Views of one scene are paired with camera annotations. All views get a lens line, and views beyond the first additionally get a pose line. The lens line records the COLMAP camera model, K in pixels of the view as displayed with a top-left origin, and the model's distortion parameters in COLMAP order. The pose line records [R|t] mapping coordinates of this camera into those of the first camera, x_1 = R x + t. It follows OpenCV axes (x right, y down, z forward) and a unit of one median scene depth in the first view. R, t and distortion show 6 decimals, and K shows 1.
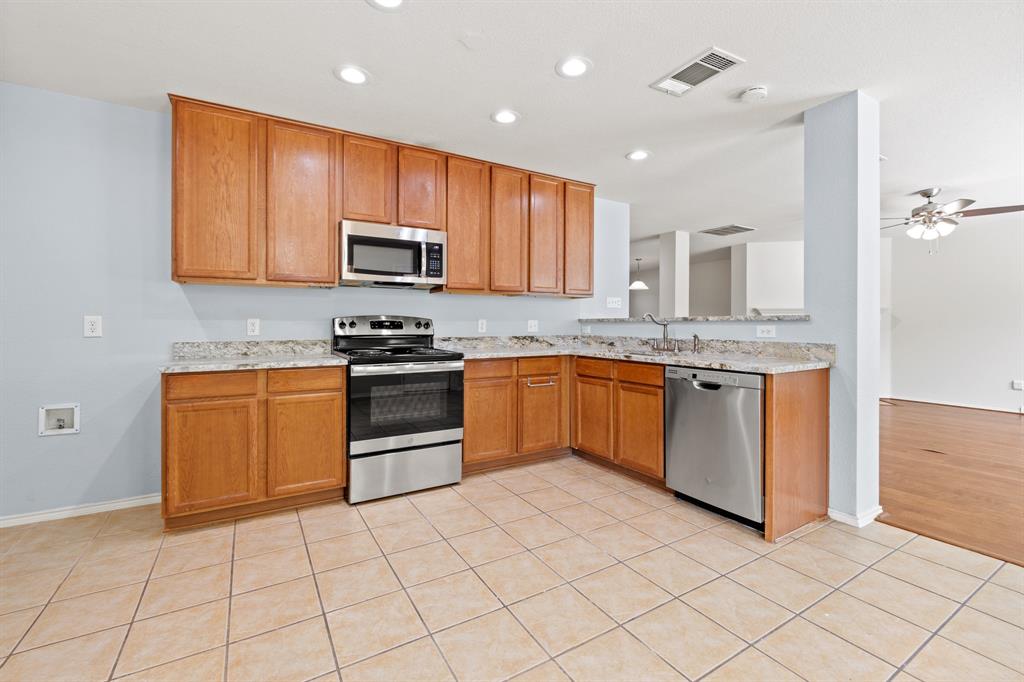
lens RADIAL K [[437.6, 0, 518.4], [0, 437.6, 322.9], [0, 0, 1]] dist [-0.007725, -0.000298]
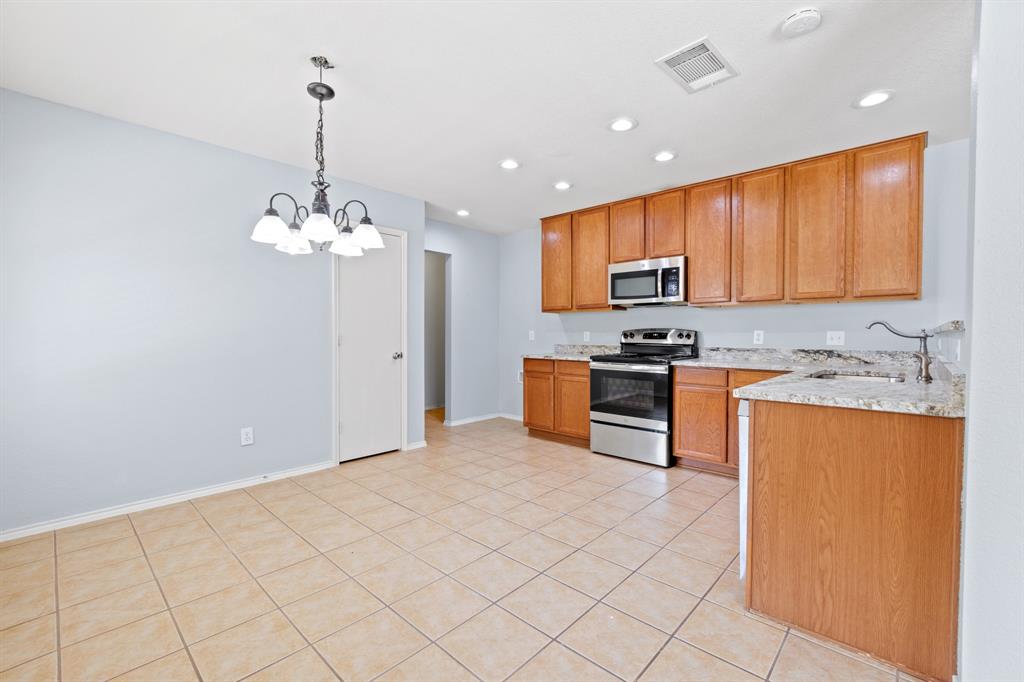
lens RADIAL K [[437.6, 0, 515.9], [0, 437.6, 343.6], [0, 0, 1]] dist [-0.007725, -0.000298]
pose [[0.280125, 0.022168, -0.959708, 0.852285], [0.000104, 0.999733, 0.023122, -0.002230], [0.959964, -0.006577, 0.280048, 0.257878]]
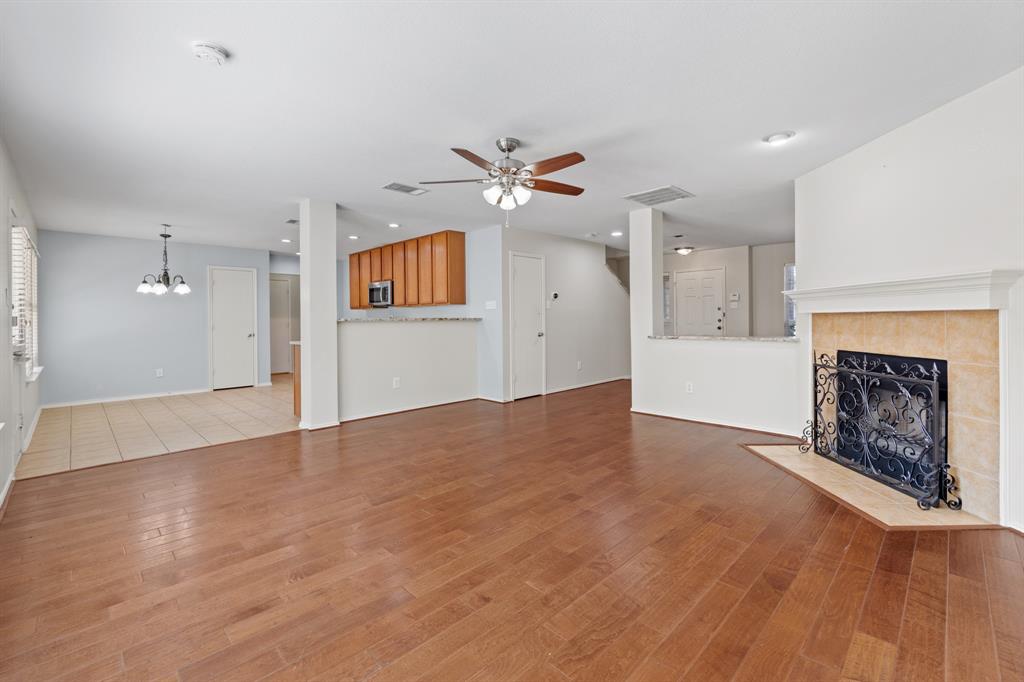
lens RADIAL K [[437.6, 0, 512.1], [0, 437.6, 319.9], [0, 0, 1]] dist [-0.007725, -0.000298]
pose [[0.244350, -0.002074, -0.969685, 2.267326], [0.012339, 0.999923, 0.000970, -0.004961], [0.969609, -0.012202, 0.244357, 1.135611]]
